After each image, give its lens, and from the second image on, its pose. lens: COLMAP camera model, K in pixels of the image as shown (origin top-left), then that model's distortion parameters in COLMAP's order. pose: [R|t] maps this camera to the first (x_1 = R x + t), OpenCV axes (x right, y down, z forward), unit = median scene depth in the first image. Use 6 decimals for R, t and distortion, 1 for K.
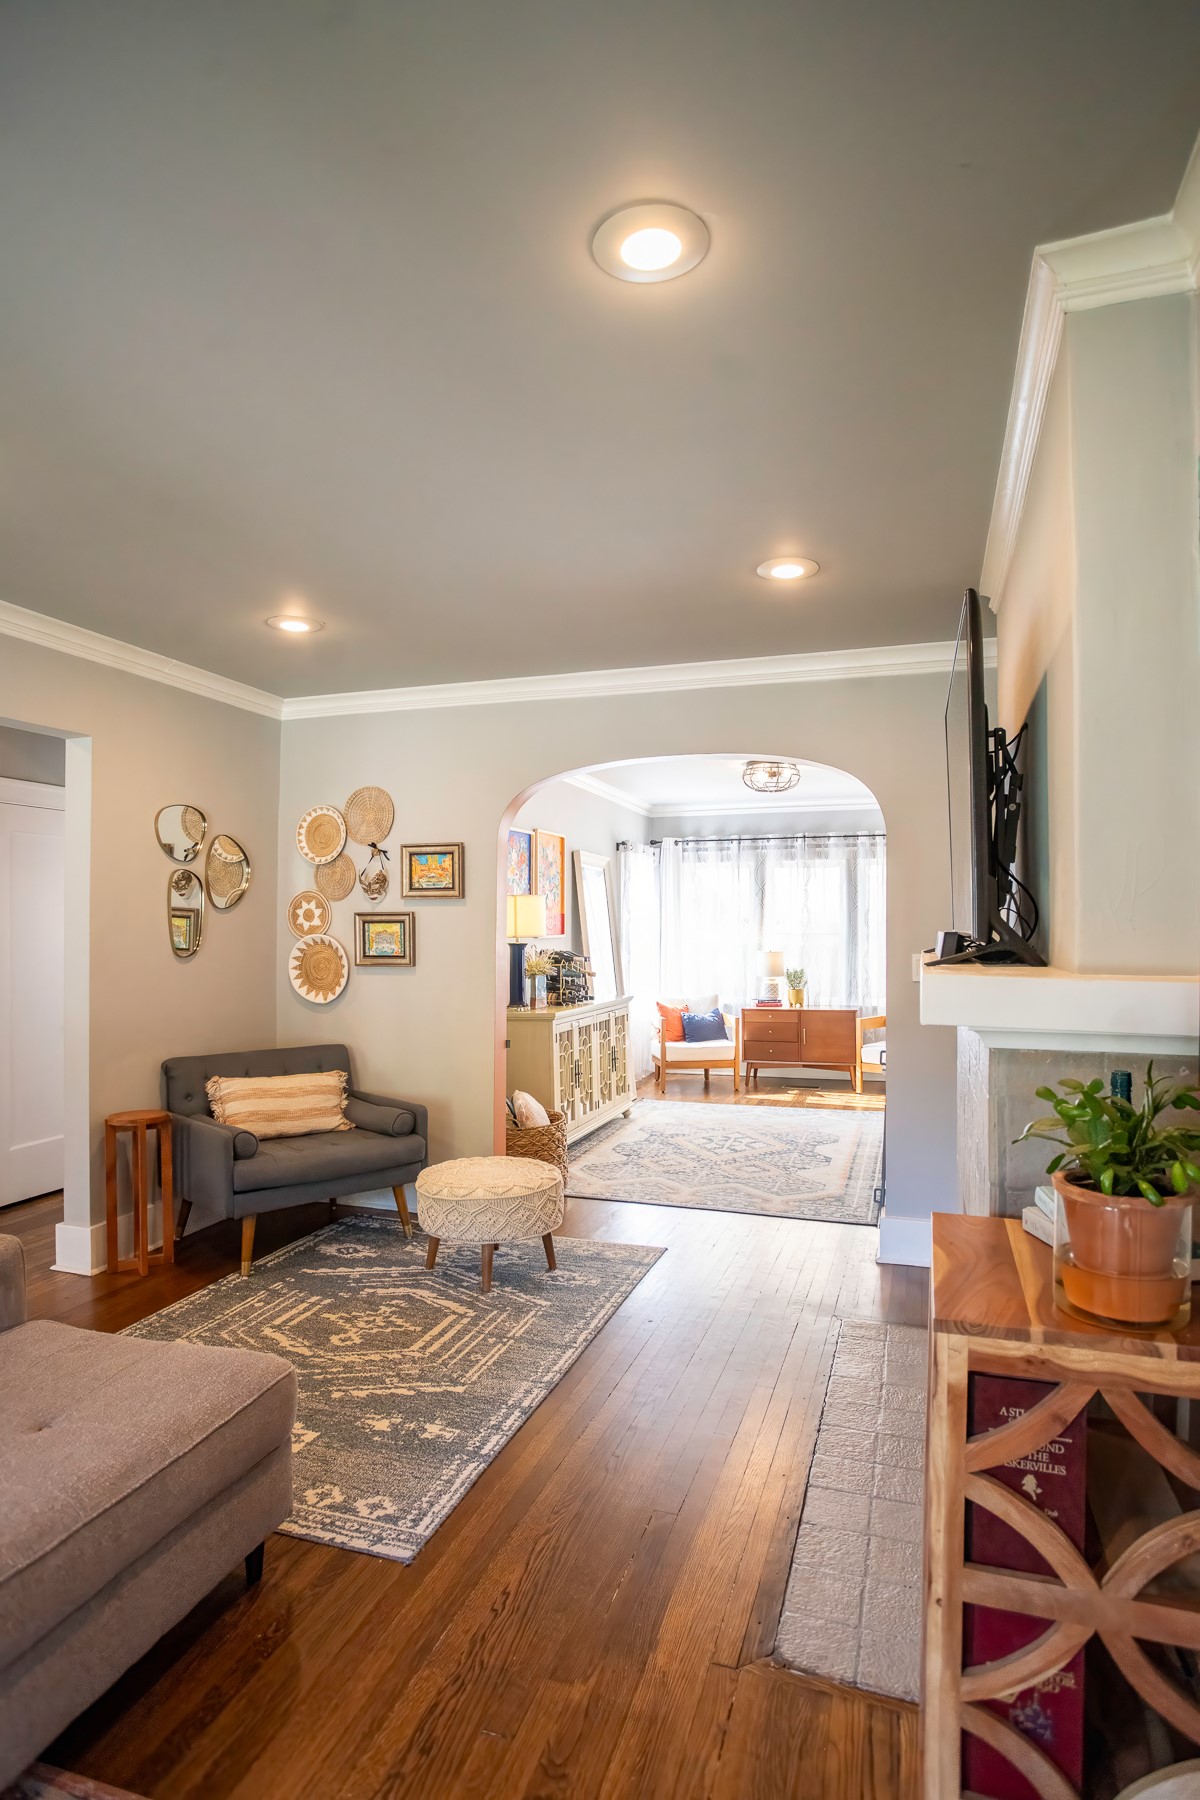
lens RADIAL K [[981.2, 0, 623.2], [0, 981.2, 936.2], [0, 0, 1]] dist [-0.063609, 0.033974]
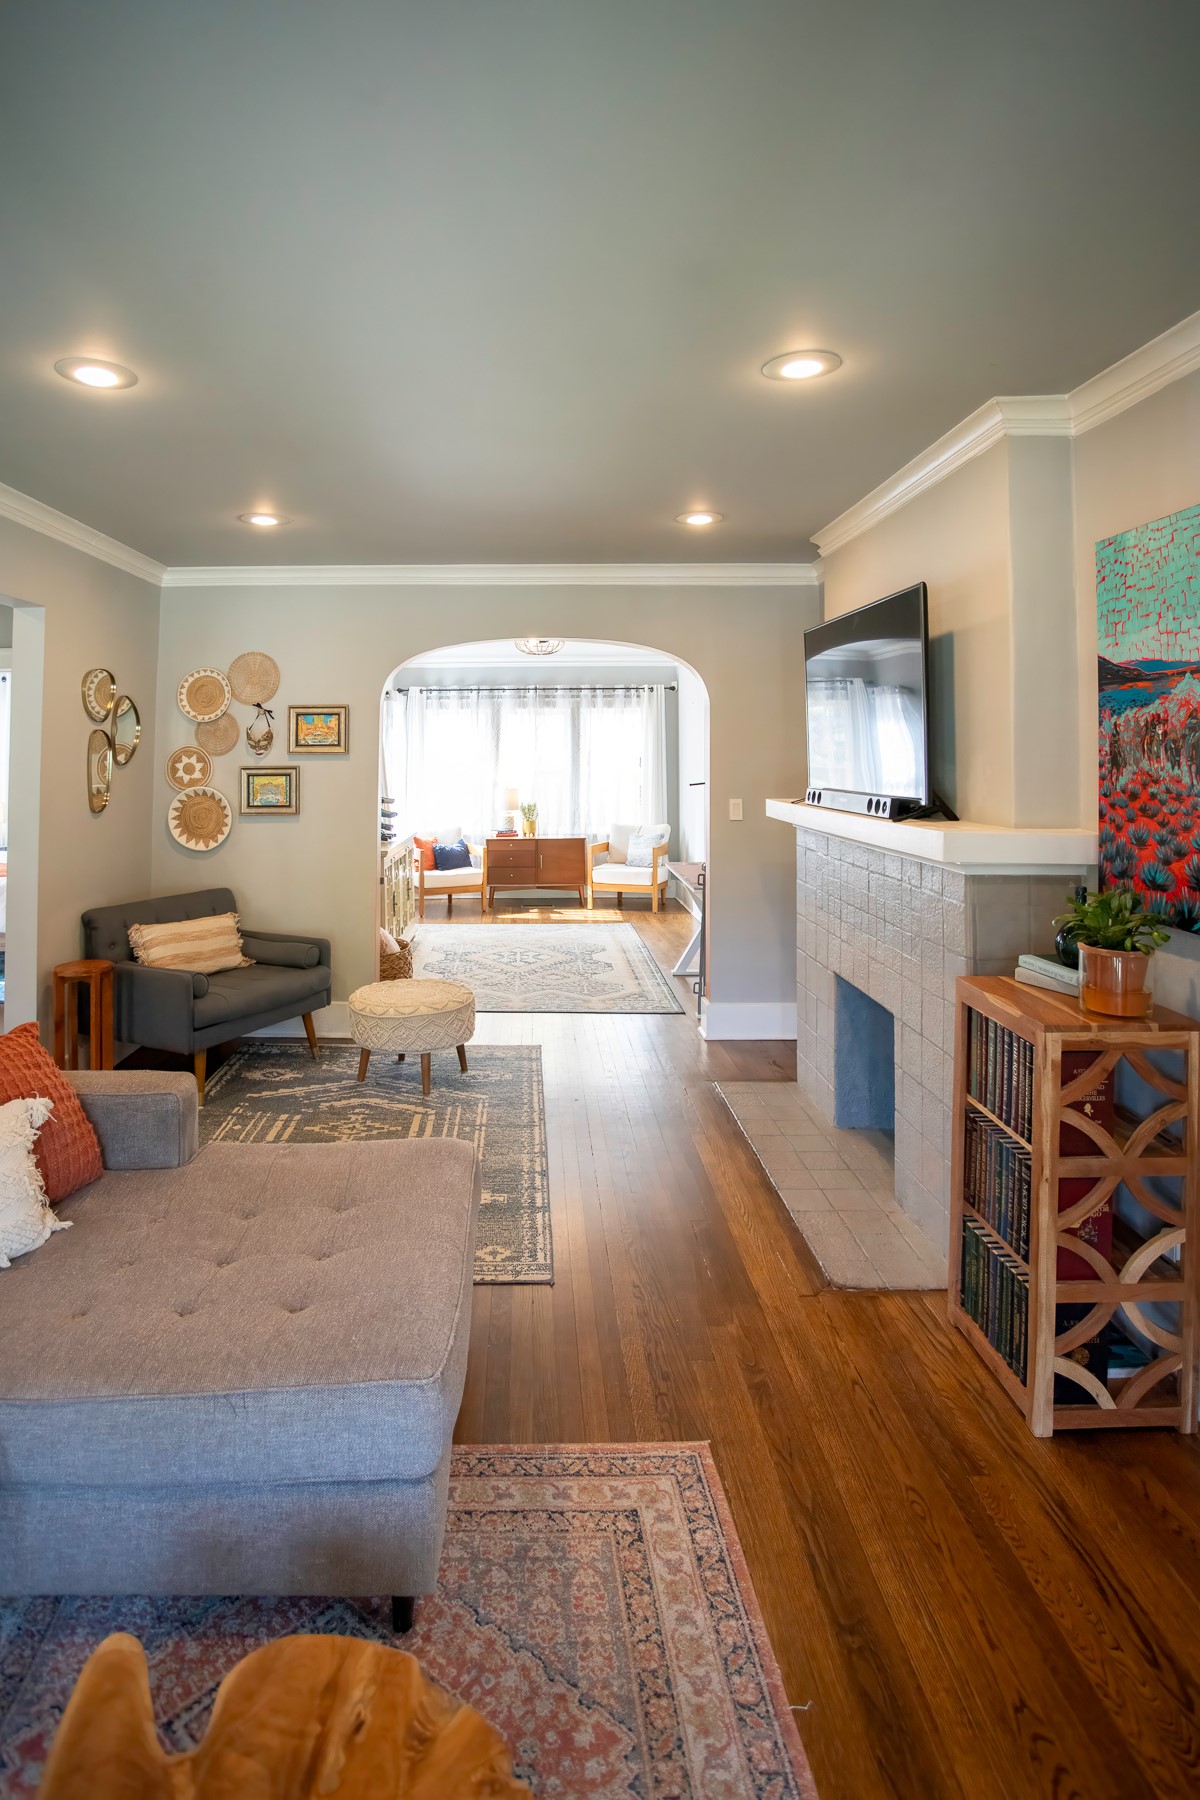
lens RADIAL K [[914.1, 0, 570.0], [0, 914.1, 747.9], [0, 0, 1]] dist [-0.068171, 0.021225]
pose [[0.950913, -0.000441, 0.309458, -0.232266], [0.006507, 0.999806, -0.018571, -0.023500], [-0.309390, 0.019673, 0.950732, -0.076525]]
